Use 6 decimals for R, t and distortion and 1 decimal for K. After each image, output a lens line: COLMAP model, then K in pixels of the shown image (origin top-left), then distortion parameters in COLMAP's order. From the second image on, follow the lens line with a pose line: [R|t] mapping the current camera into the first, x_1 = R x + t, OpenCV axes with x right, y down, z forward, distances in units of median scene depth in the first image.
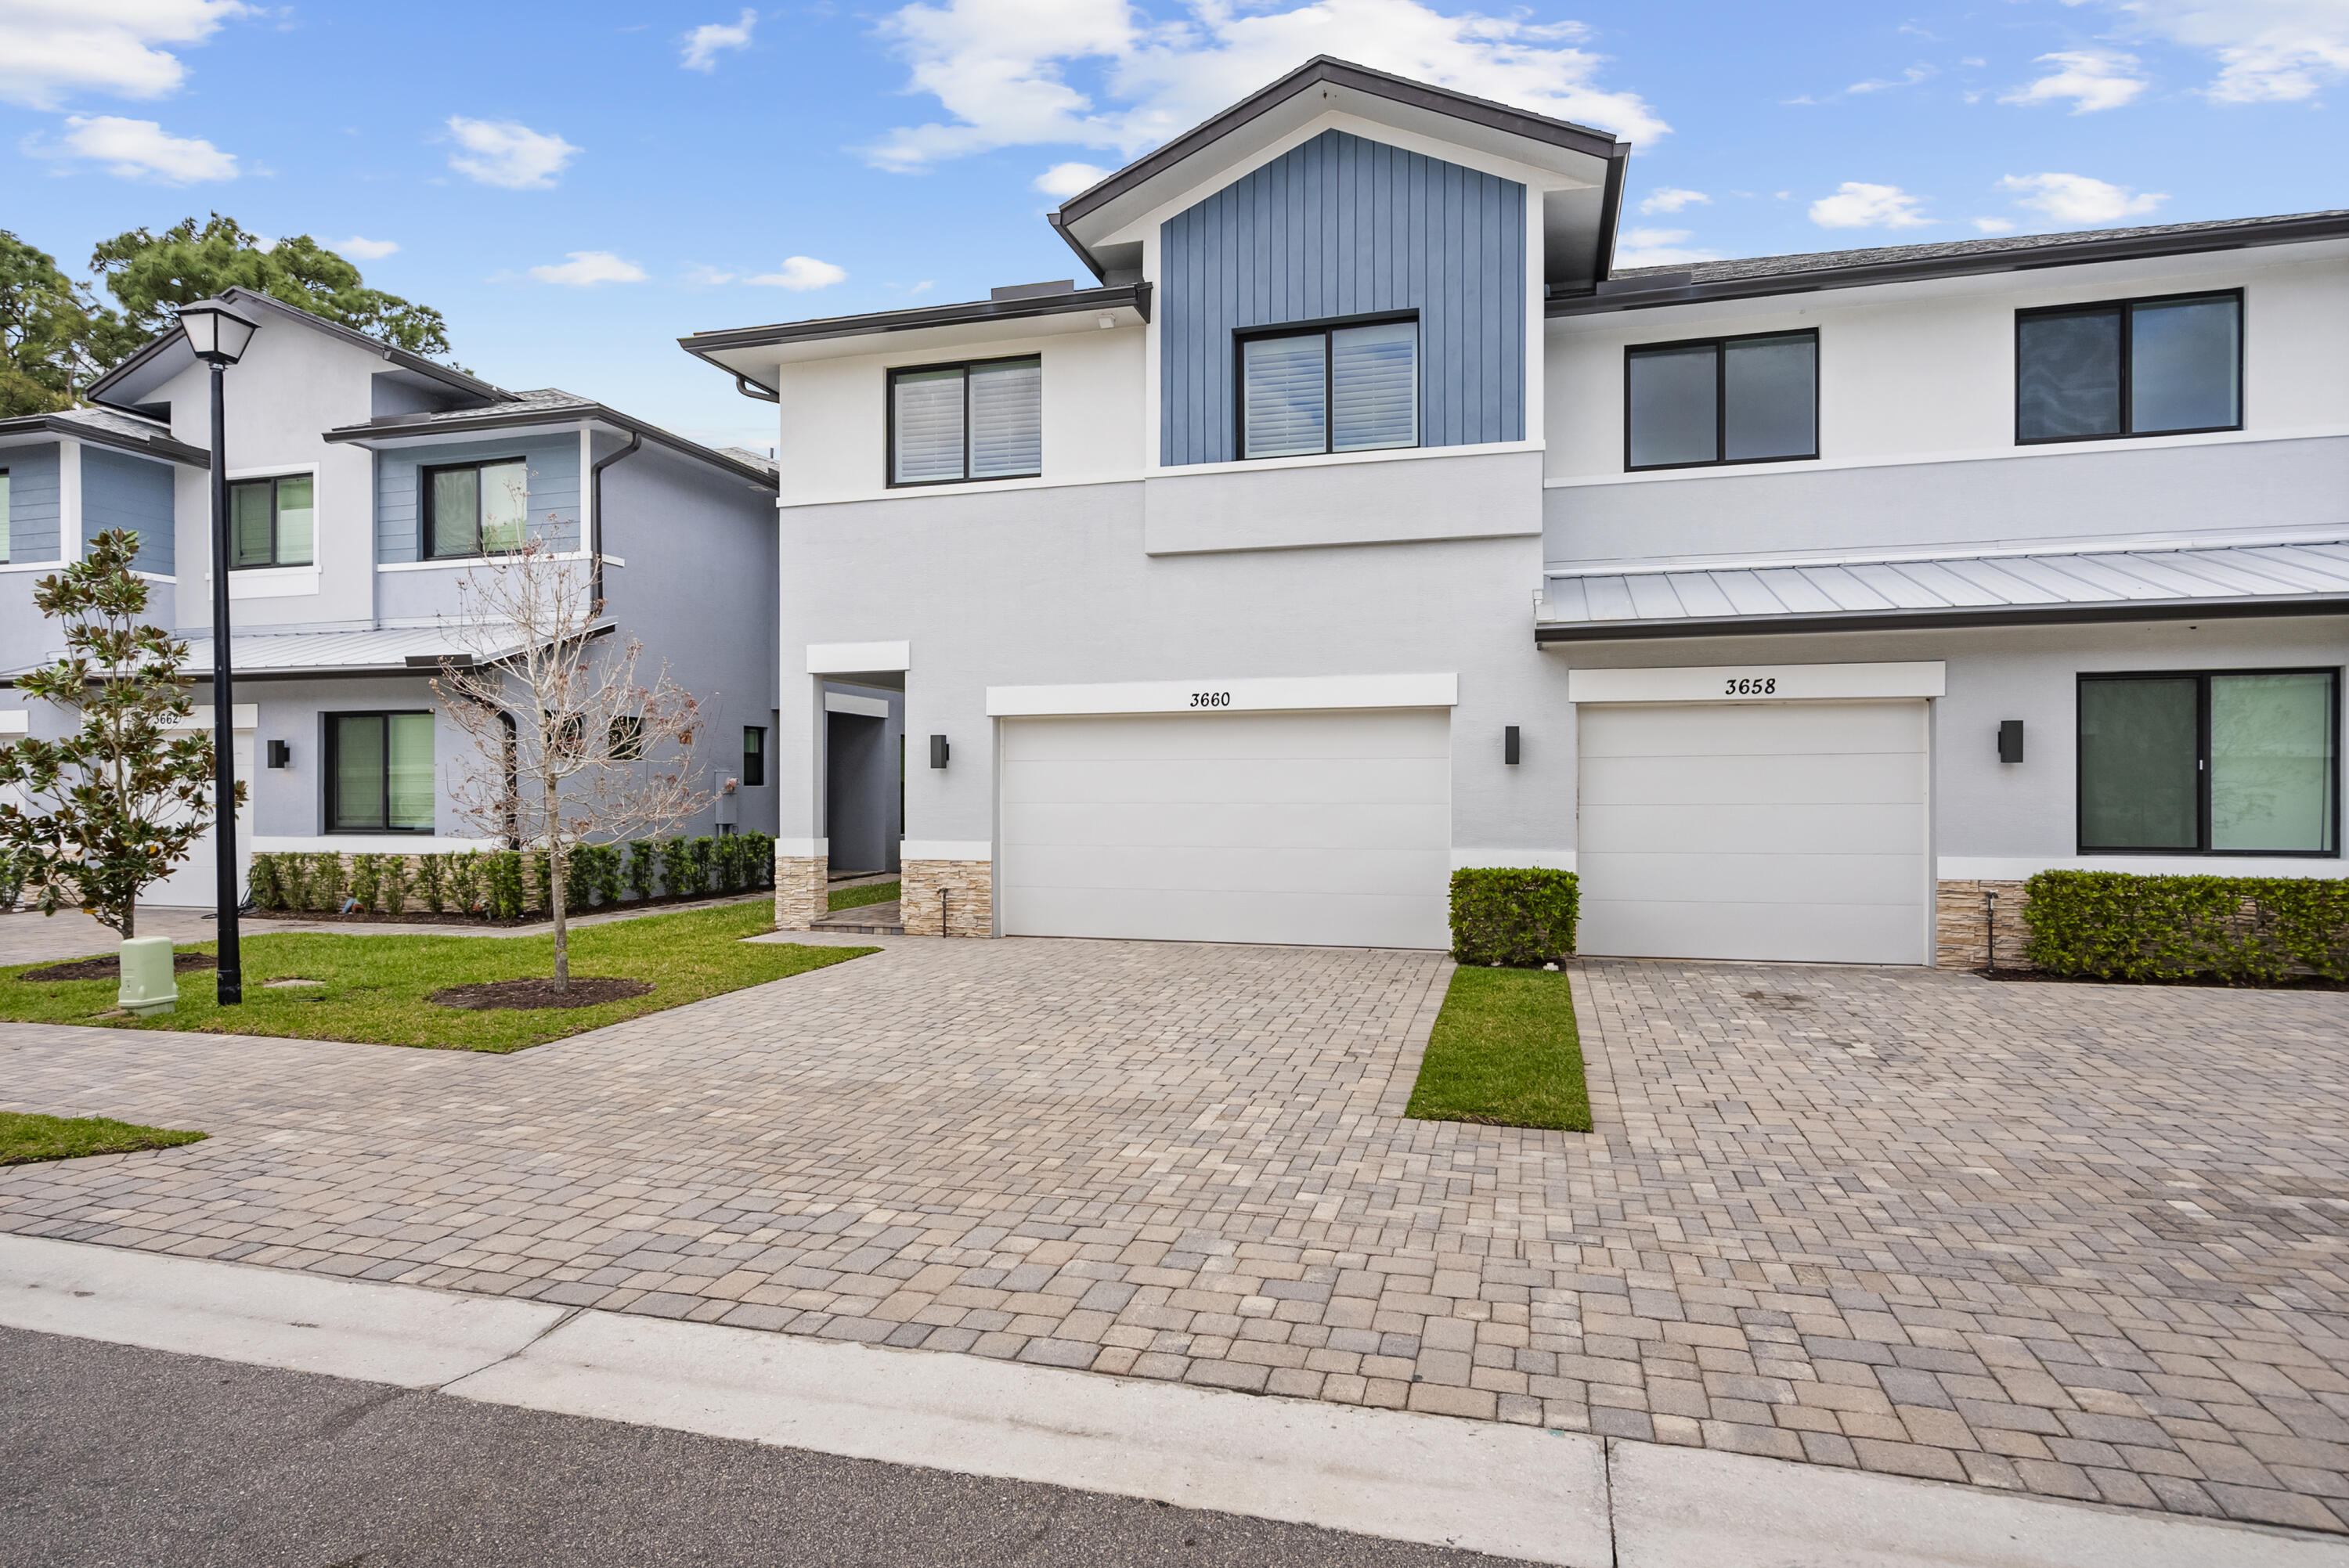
lens RADIAL K [[1265.2, 0, 1174.5], [0, 1265.2, 784.0], [0, 0, 1]] dist [0.004858, 0.000896]
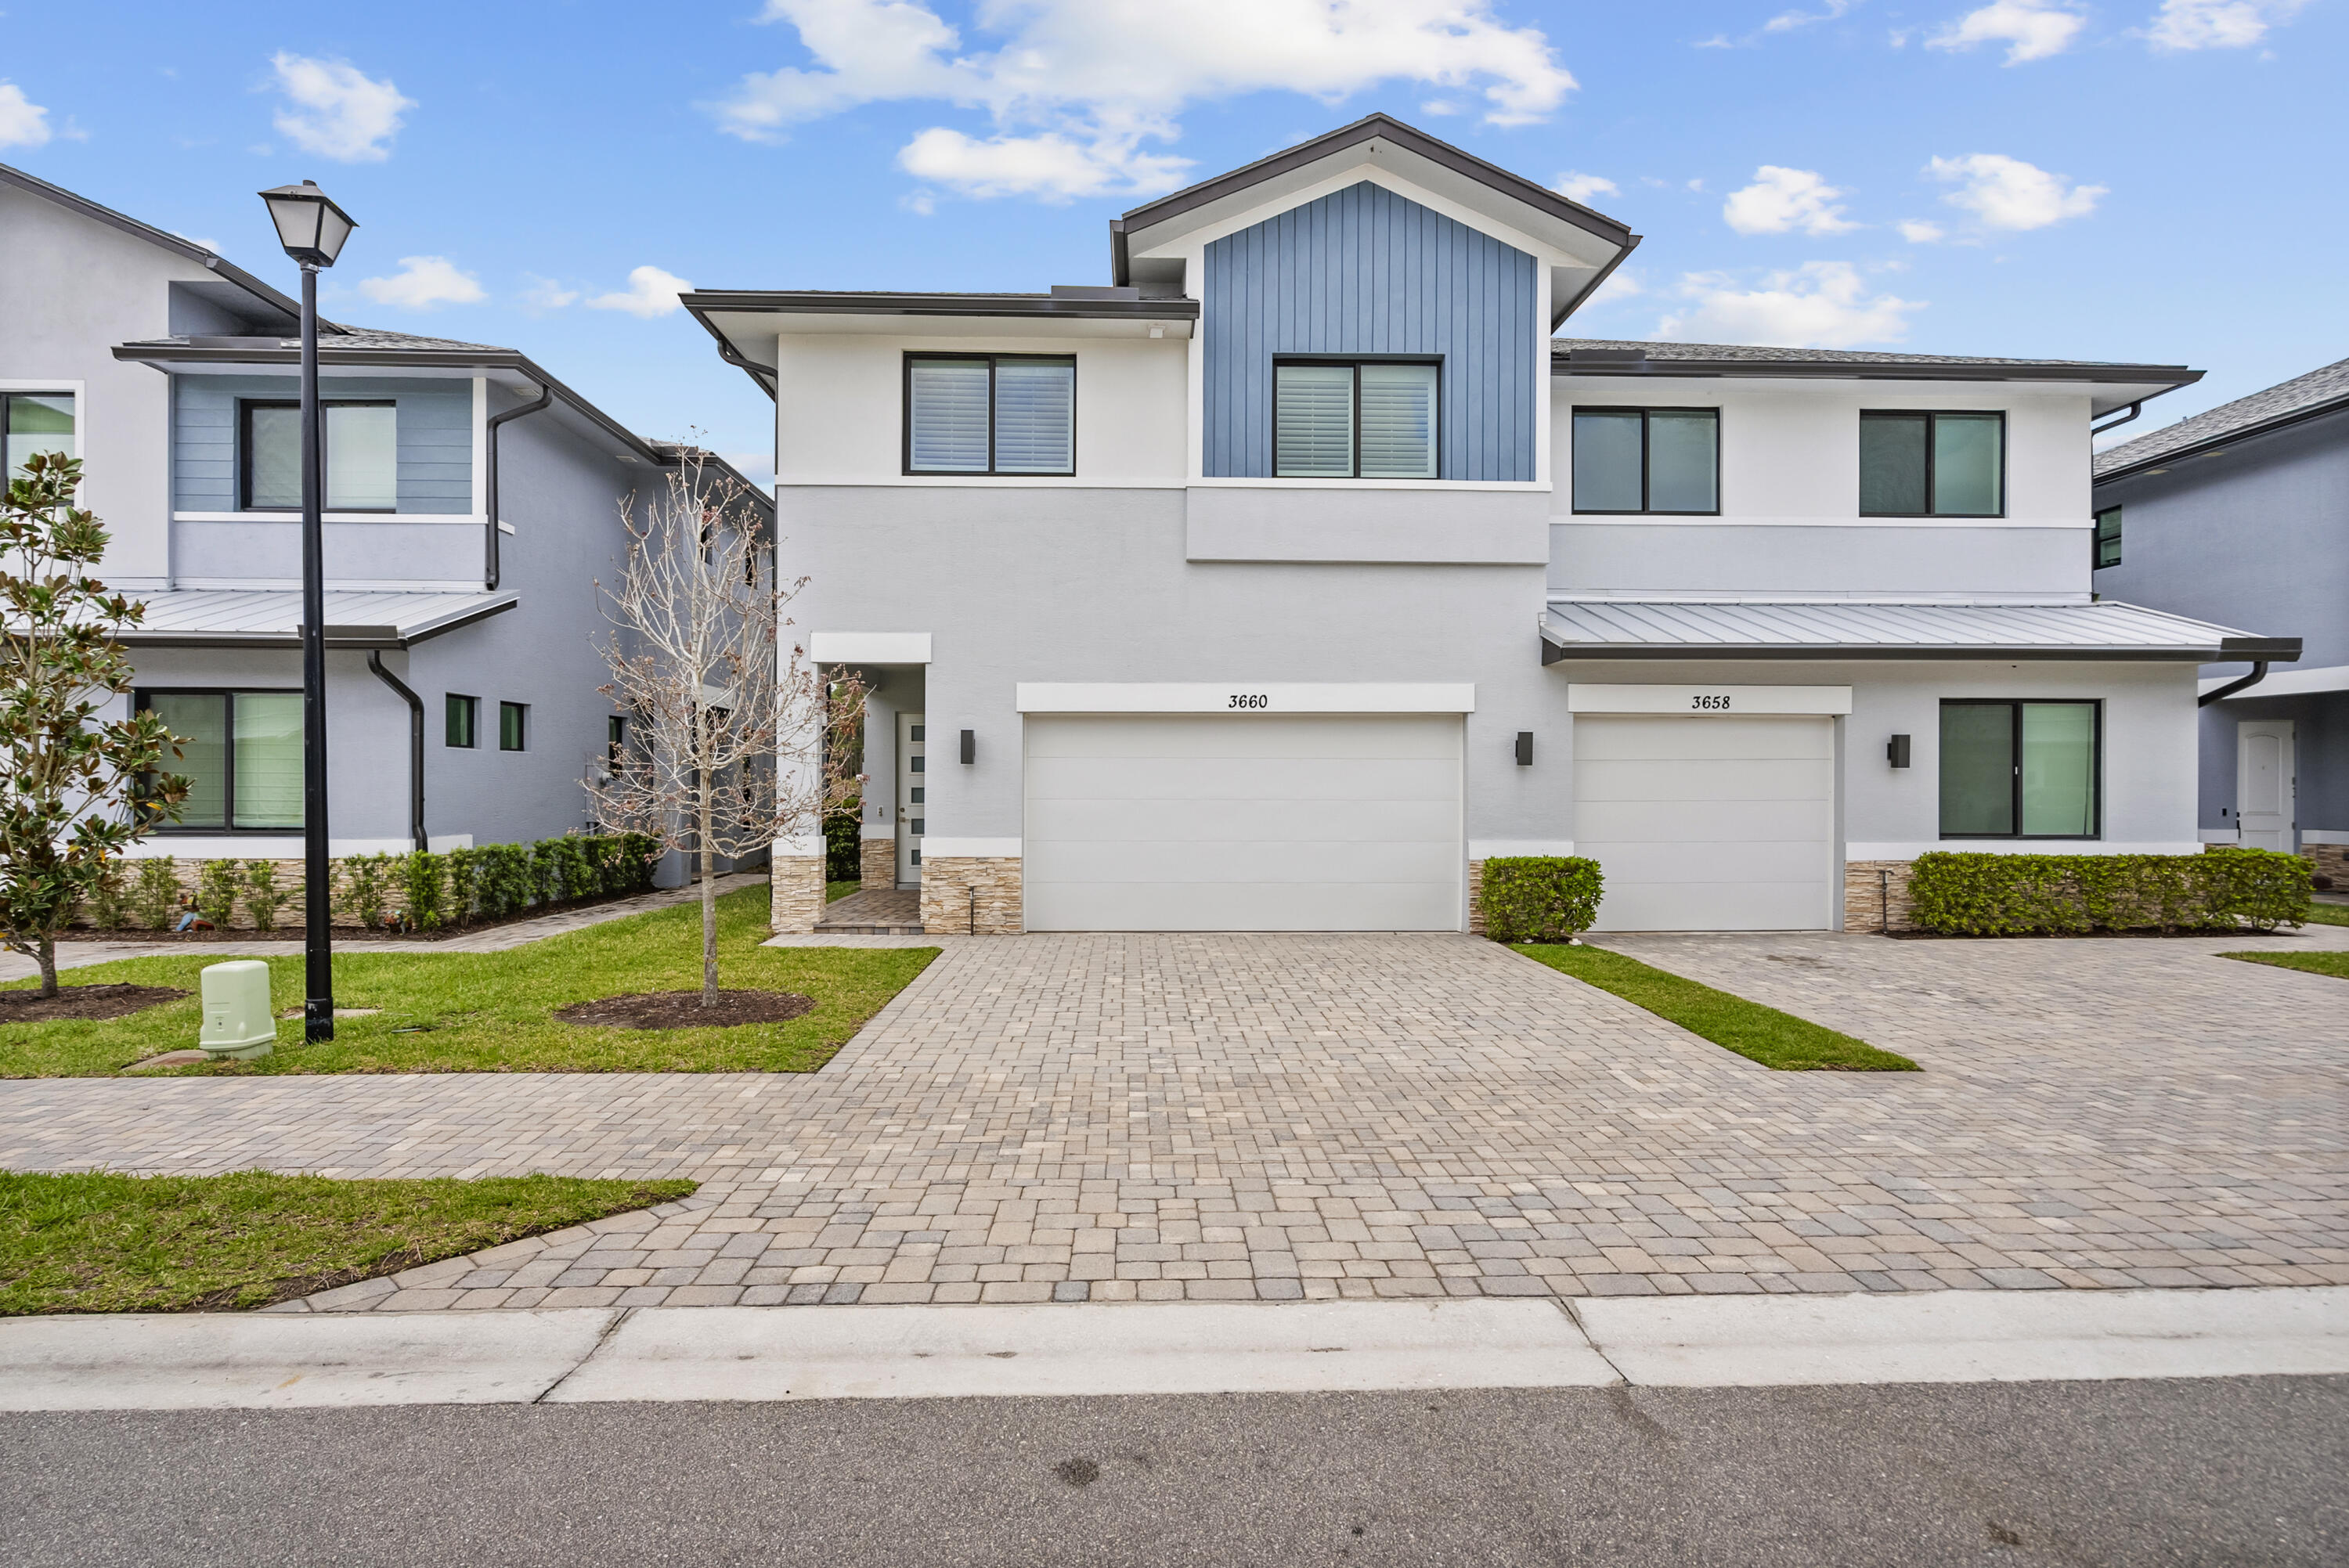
lens RADIAL K [[1208.4, 0, 1174.5], [0, 1208.4, 784.0], [0, 0, 1]] dist [0.002274, 0.000996]
pose [[0.951868, 0.005060, 0.306465, -0.359277], [-0.005215, 0.999986, -0.000313, 0.003056], [-0.306462, -0.001300, 0.951882, 0.062288]]
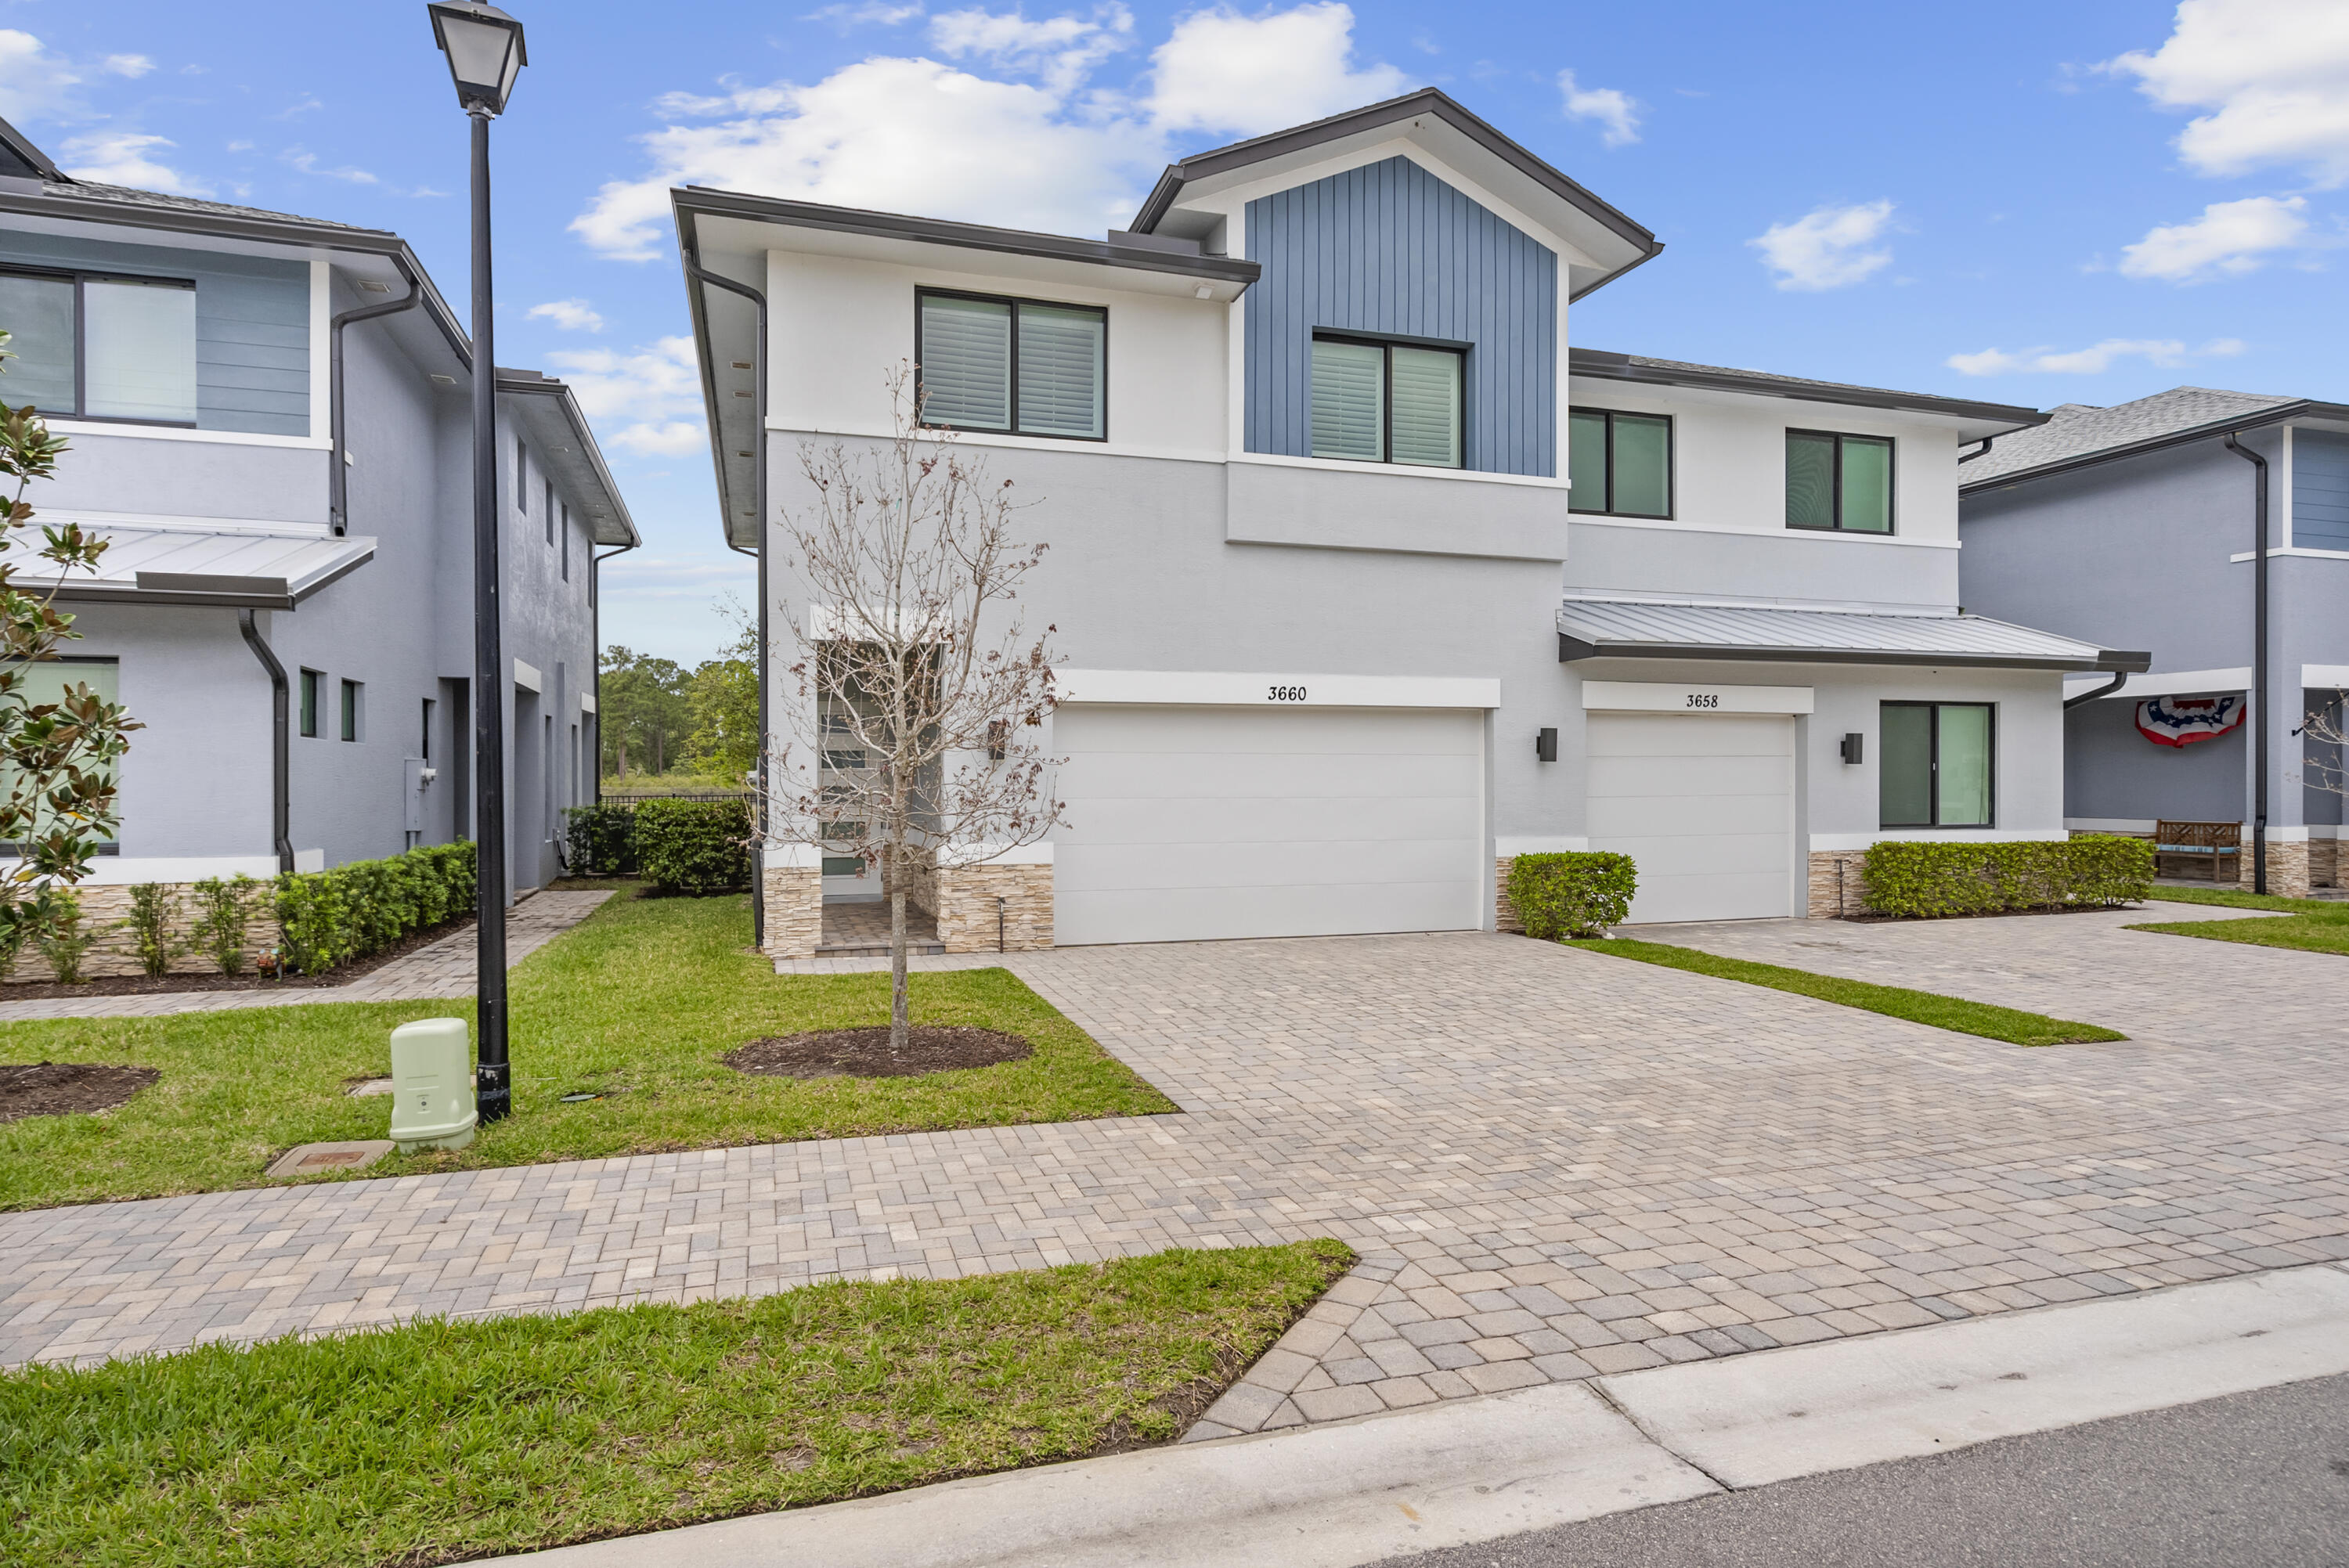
lens RADIAL K [[1293.7, 0, 1174.5], [0, 1293.7, 784.0], [0, 0, 1]] dist [0.006675, 0.000634]
pose [[0.834675, 0.000578, 0.550742, -0.643031], [-0.001895, 0.999997, 0.001822, 0.003041], [-0.550739, -0.002564, 0.834674, 0.211127]]
